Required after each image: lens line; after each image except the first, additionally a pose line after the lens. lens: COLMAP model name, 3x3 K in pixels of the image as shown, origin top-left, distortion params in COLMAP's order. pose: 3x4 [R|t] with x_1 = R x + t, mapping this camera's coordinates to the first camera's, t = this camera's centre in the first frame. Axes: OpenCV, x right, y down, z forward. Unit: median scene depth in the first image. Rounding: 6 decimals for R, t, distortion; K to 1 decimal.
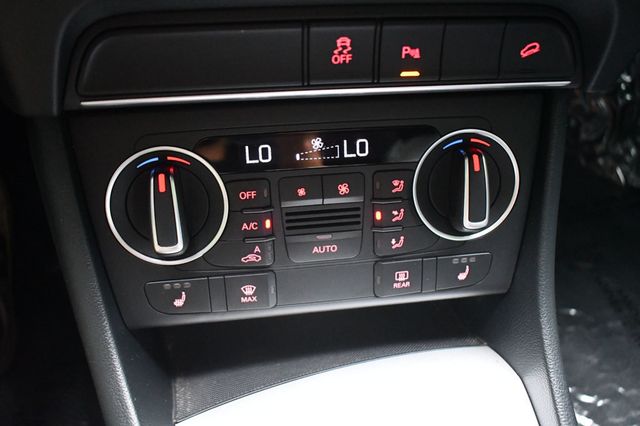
lens RADIAL K [[605.0, 0, 320.0], [0, 605.0, 213.0], [0, 0, 1]] dist [-0.076178, -0.000367]
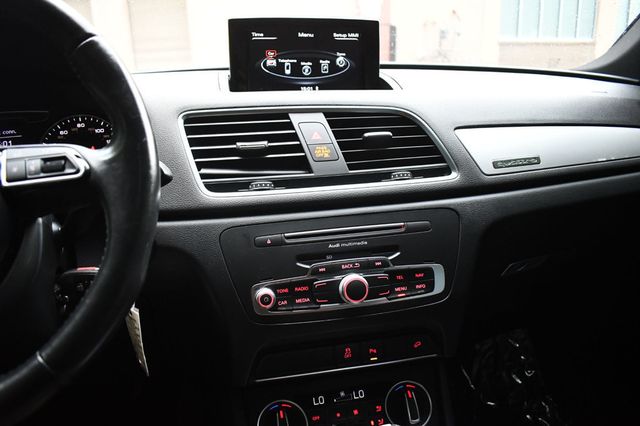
lens RADIAL K [[503.2, 0, 321.6], [0, 503.2, 205.2], [0, 0, 1]] dist [-0.085185, -0.000363]
pose [[0.994316, -0.105489, 0.014431, -0.036841], [0.095225, 0.820455, -0.563725, 0.378993], [0.047627, 0.561895, 0.825837, -1.068220]]
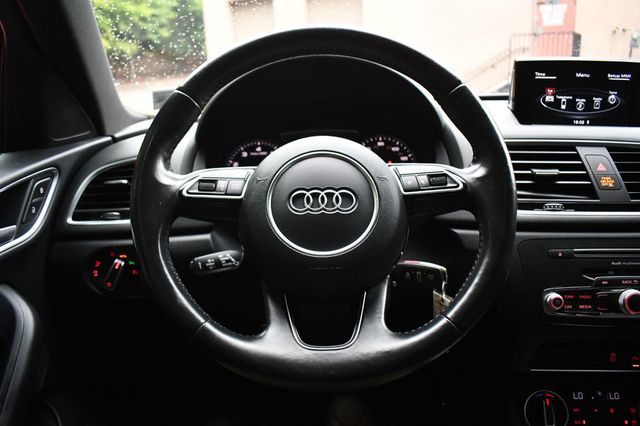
lens RADIAL K [[503.2, 0, 321.6], [0, 503.2, 205.2], [0, 0, 1]] dist [-0.085185, -0.000363]
pose [[0.957218, -0.027183, -0.288089, -0.563108], [-0.146988, 0.811895, -0.564997, 0.619084], [0.249256, 0.583171, 0.773164, -1.515718]]
